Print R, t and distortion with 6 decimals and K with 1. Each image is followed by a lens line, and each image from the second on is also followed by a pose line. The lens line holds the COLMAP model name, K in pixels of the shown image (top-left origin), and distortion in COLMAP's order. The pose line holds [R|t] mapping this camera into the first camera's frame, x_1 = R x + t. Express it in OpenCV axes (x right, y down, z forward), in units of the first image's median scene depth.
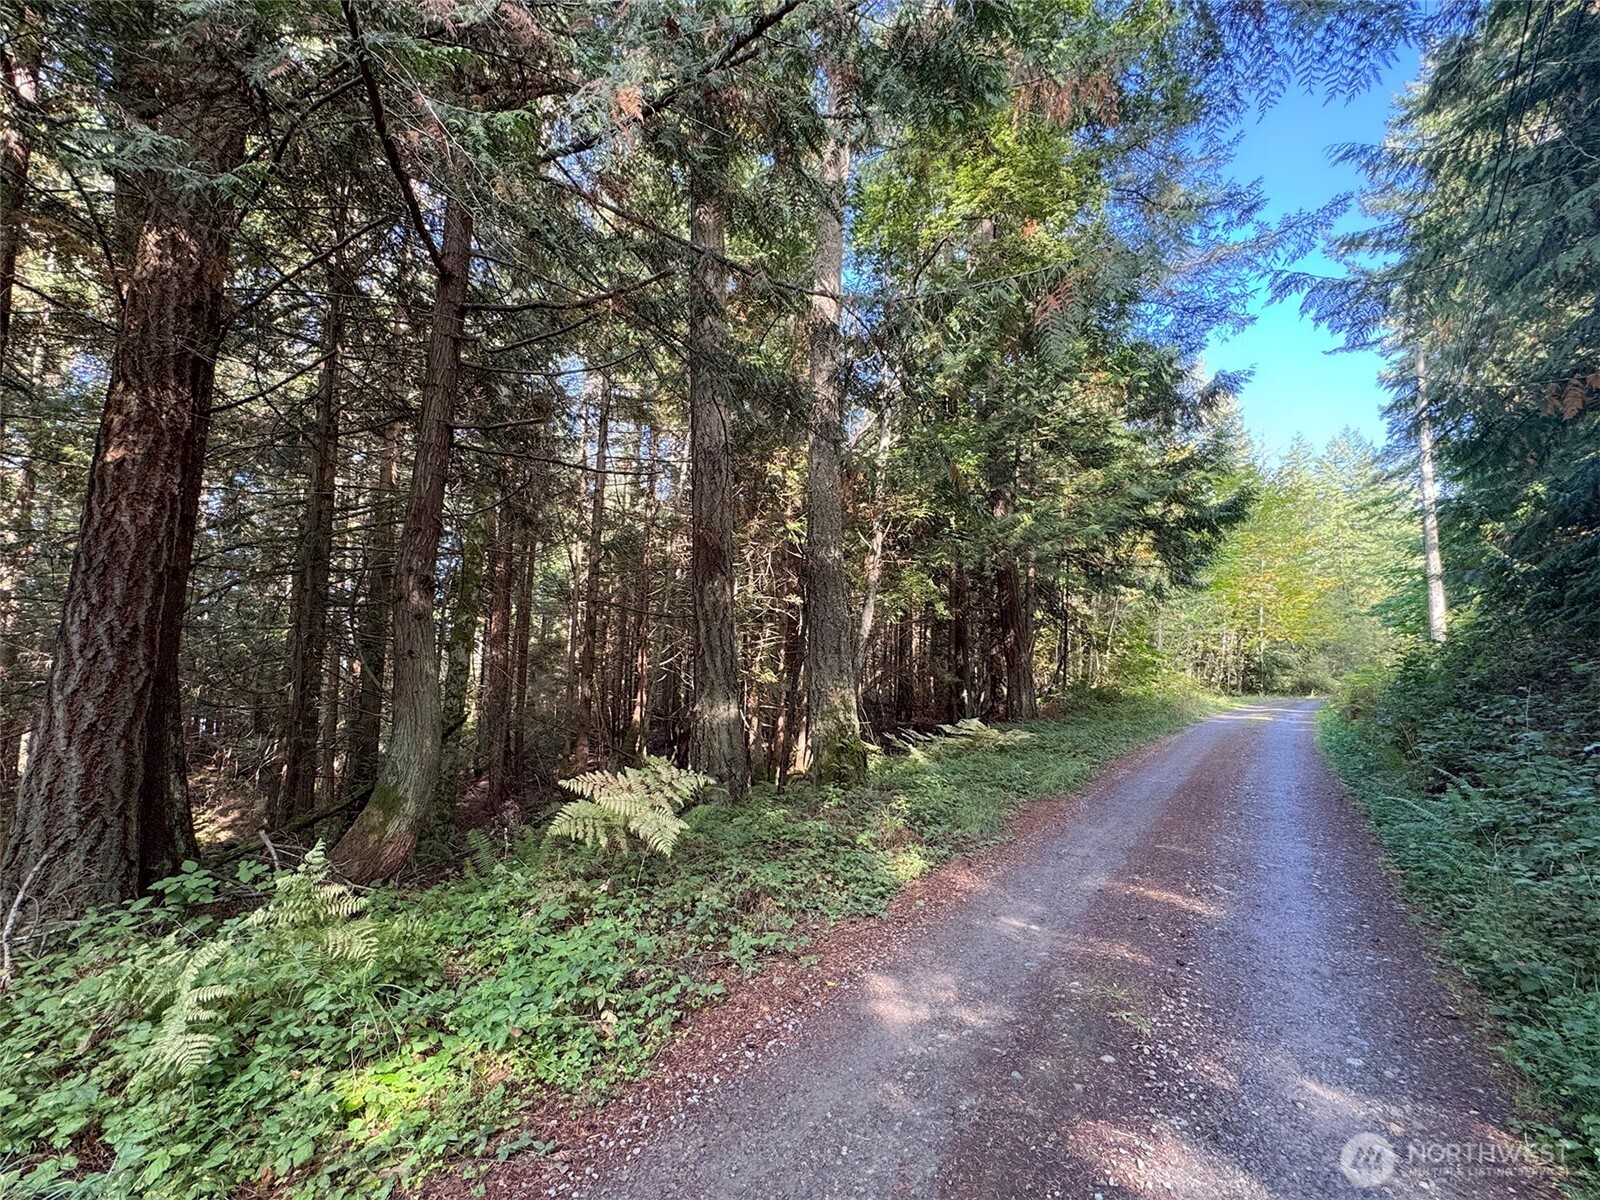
lens RADIAL K [[701.1, 0, 781.3], [0, 701.1, 562.0], [0, 0, 1]] dist [0.001931, 0.000387]
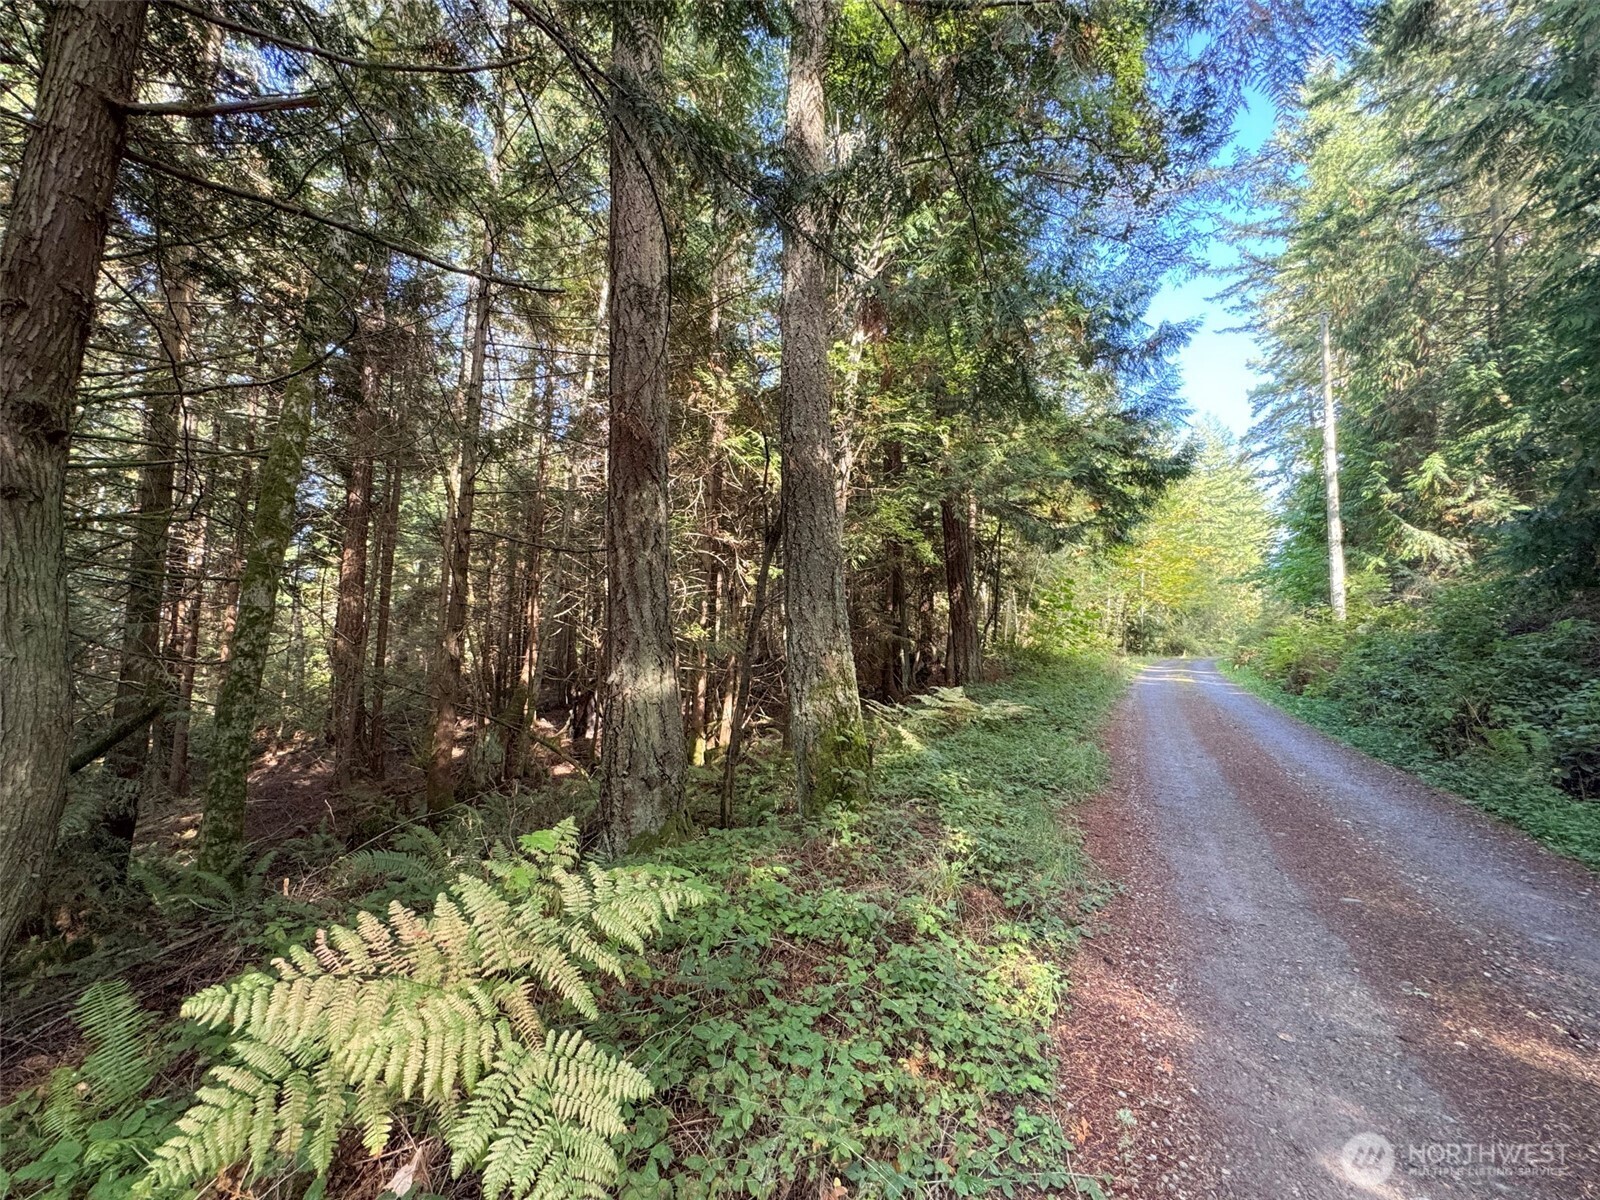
lens RADIAL K [[701.1, 0, 781.3], [0, 701.1, 562.0], [0, 0, 1]] dist [0.001931, 0.000387]
pose [[0.989533, 0.026855, 0.141784, -0.027406], [-0.035549, 0.997616, 0.059151, 0.024376], [-0.139857, -0.063572, 0.988129, 0.150355]]
